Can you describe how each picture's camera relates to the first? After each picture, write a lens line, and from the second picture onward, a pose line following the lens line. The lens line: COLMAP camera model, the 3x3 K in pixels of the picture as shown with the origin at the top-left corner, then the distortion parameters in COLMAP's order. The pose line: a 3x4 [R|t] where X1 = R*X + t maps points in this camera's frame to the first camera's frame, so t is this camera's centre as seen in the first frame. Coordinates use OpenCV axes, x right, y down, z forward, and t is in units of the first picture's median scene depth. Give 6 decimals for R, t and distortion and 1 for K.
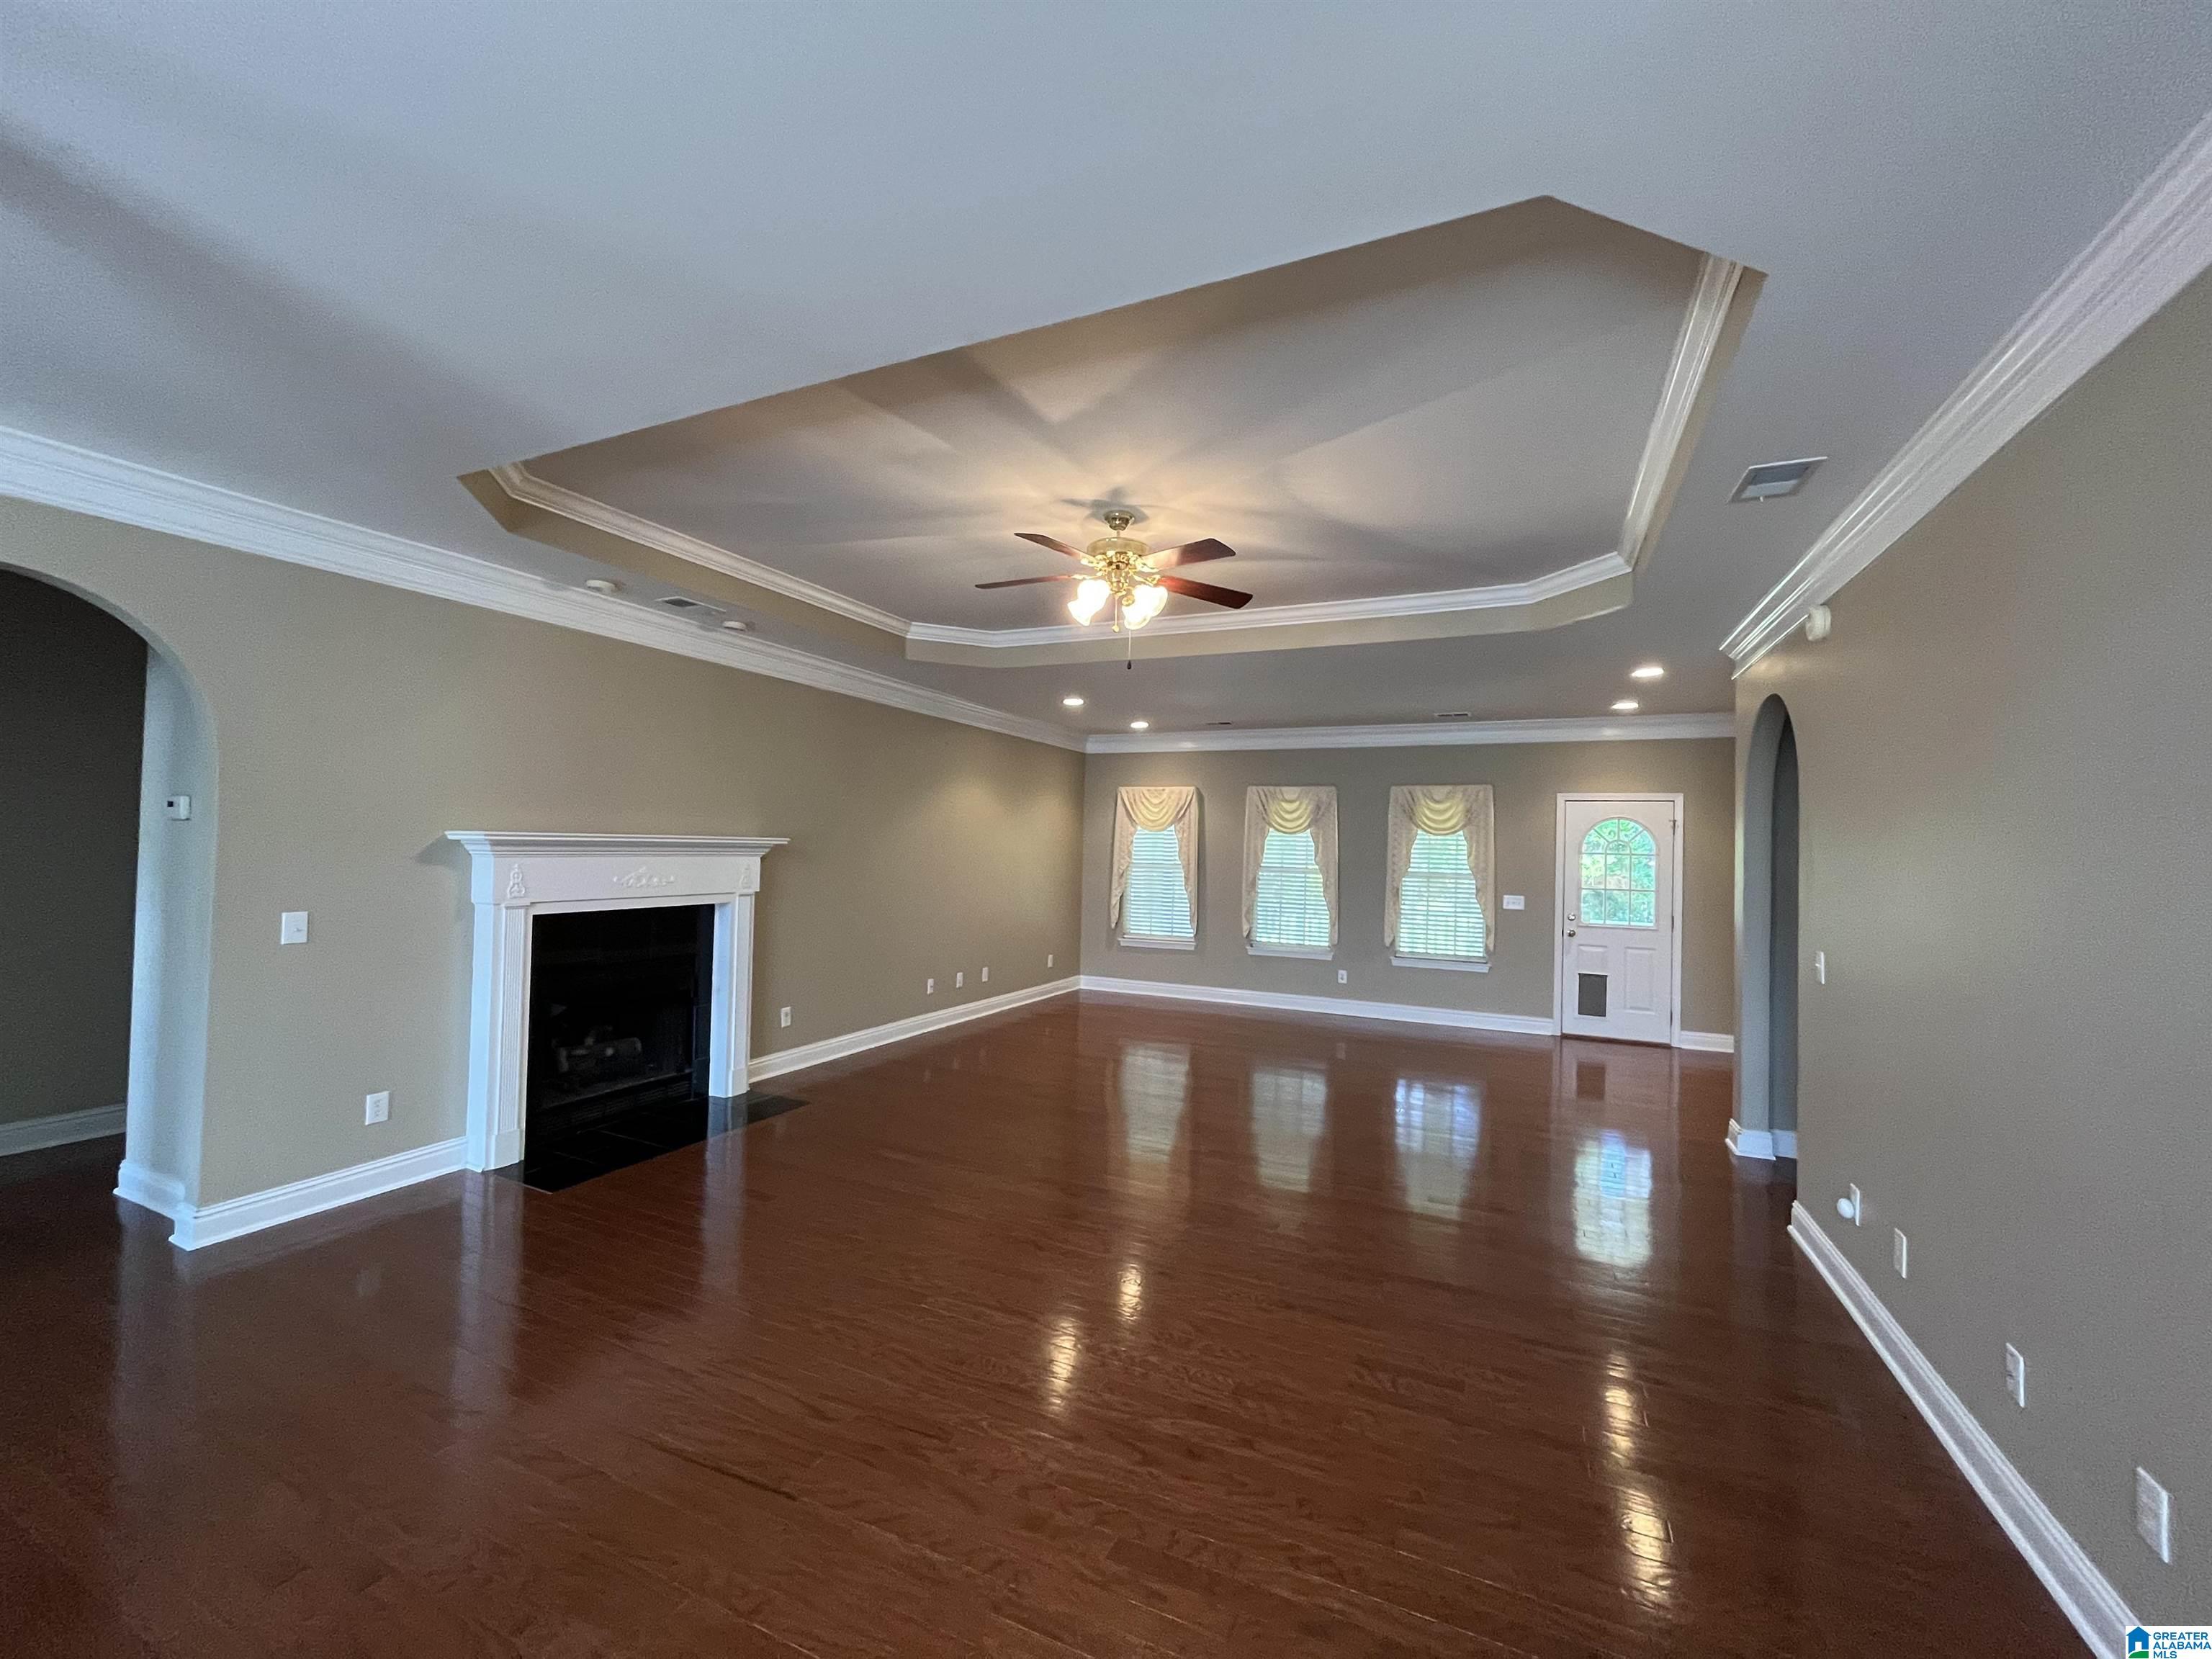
lens RADIAL K [[893.5, 0, 1093.6], [0, 893.5, 827.8], [0, 0, 1]] dist [-0.001356, -0.000792]
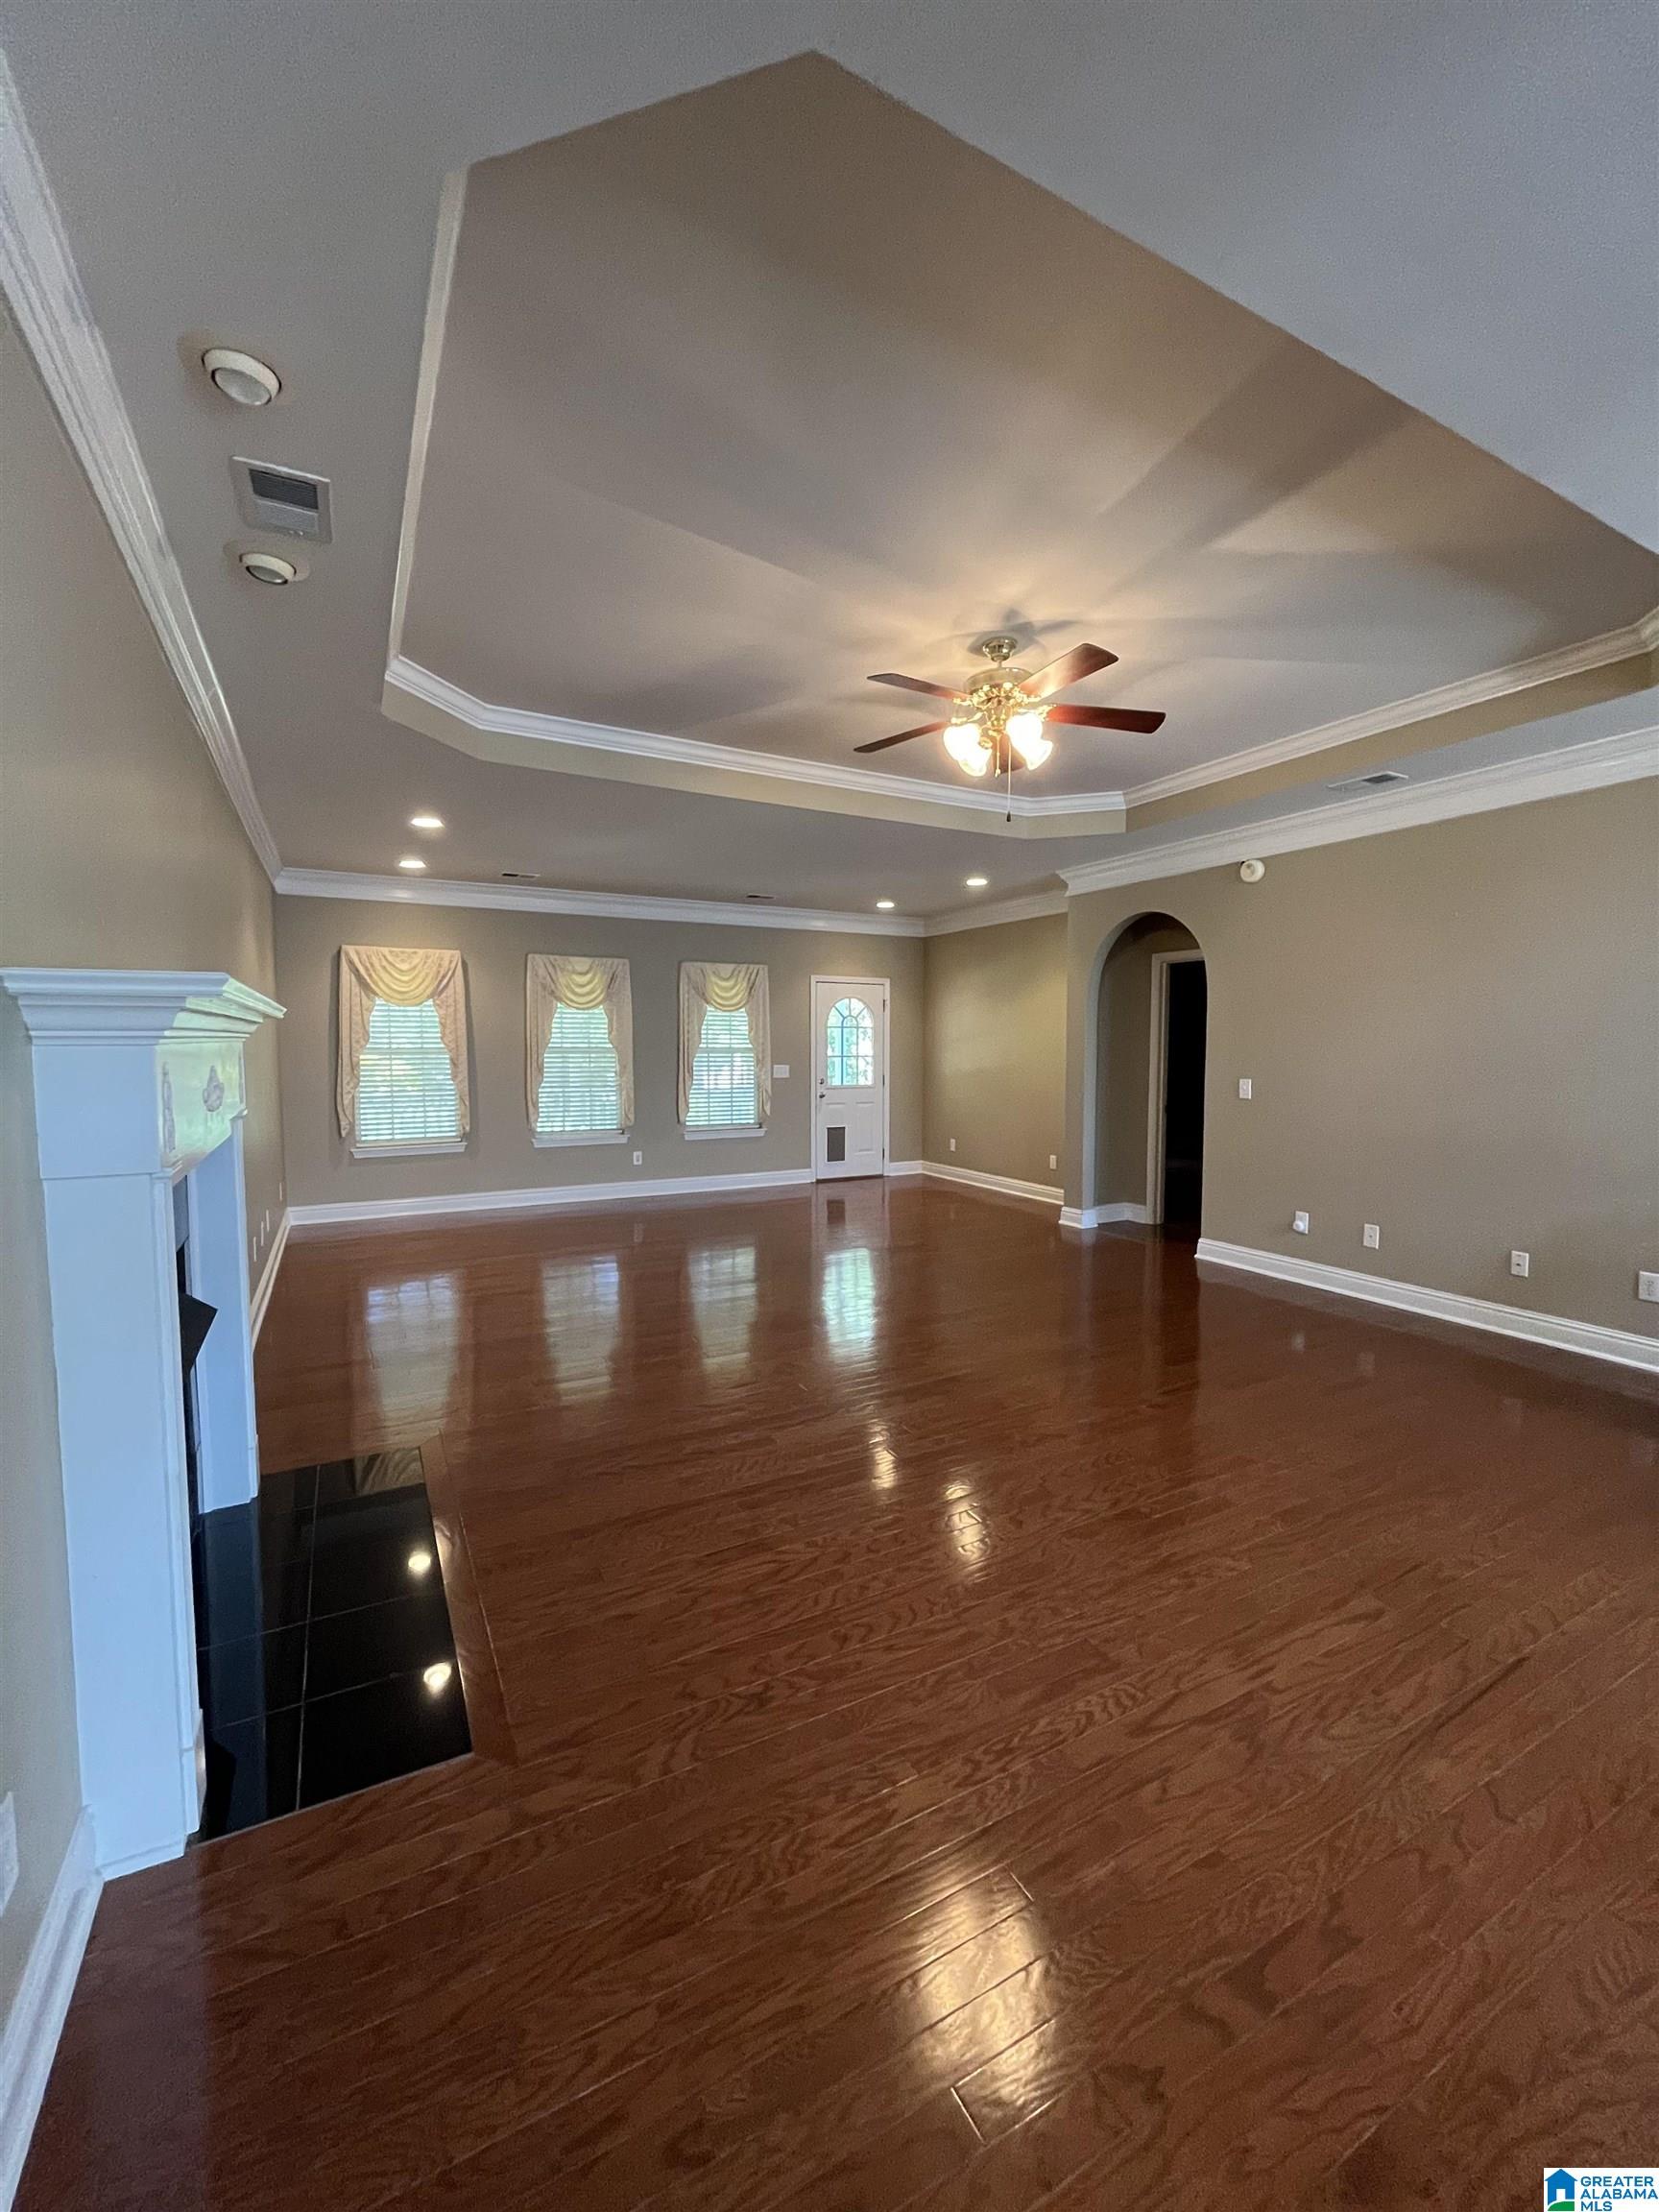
lens RADIAL K [[893.5, 0, 828.6], [0, 893.5, 1103.9], [0, 0, 1]] dist [-0.001356, -0.000792]
pose [[0.602182, -0.080073, 0.794333, -0.384627], [-0.006544, 0.994429, 0.105204, 0.005140], [-0.798332, -0.068550, 0.598303, 0.271521]]
